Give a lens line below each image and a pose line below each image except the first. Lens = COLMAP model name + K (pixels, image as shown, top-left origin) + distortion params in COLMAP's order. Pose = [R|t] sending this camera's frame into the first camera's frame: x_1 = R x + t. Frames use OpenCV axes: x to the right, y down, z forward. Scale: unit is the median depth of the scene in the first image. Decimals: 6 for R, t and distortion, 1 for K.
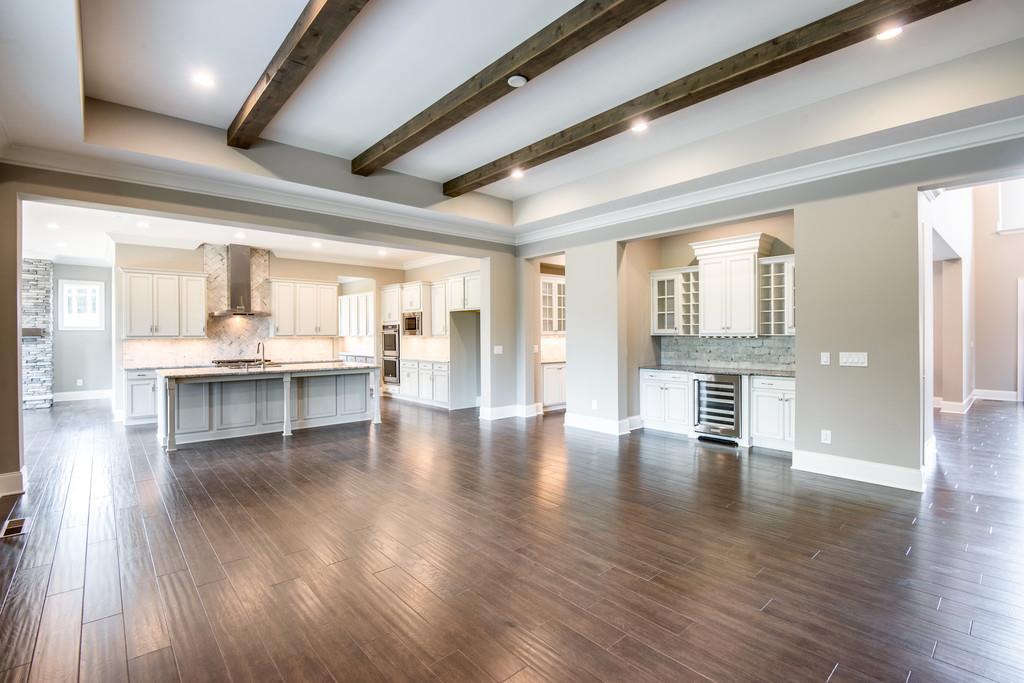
lens RADIAL K [[470.1, 0, 511.7], [0, 470.1, 338.7], [0, 0, 1]] dist [0.015945, -0.003952]
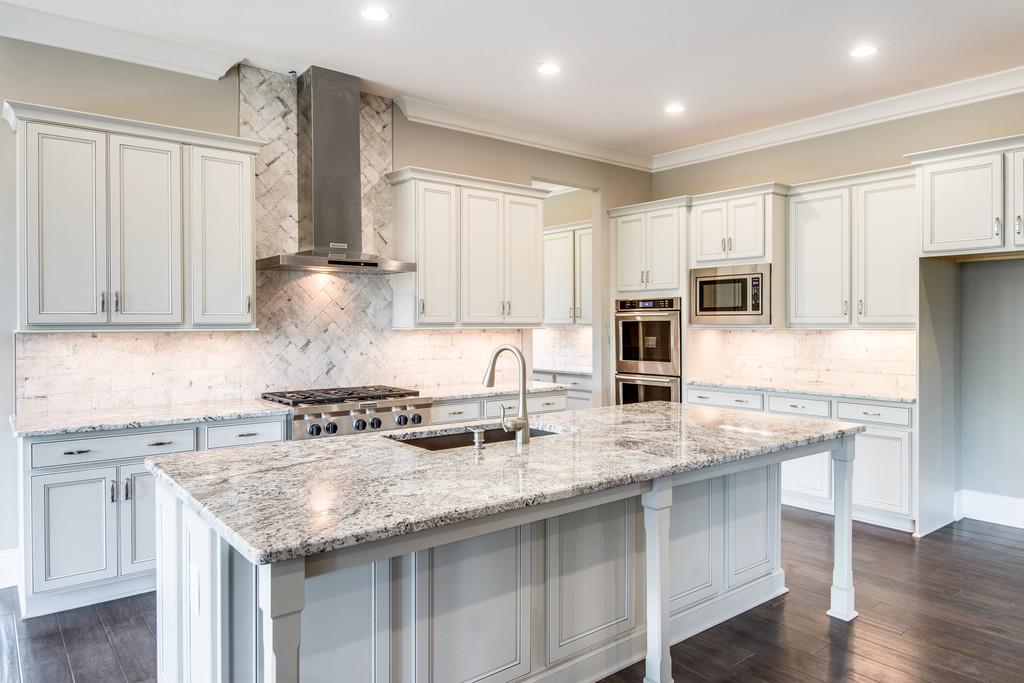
lens RADIAL K [[665.1, 0, 537.1], [0, 665.1, 327.8], [0, 0, 1]] dist [0.028017, 0.000776]
pose [[0.999804, 0.003358, -0.019502, -0.403134], [-0.003405, 0.999991, -0.002398, -0.002546], [0.019494, 0.002463, 0.999807, 0.482899]]
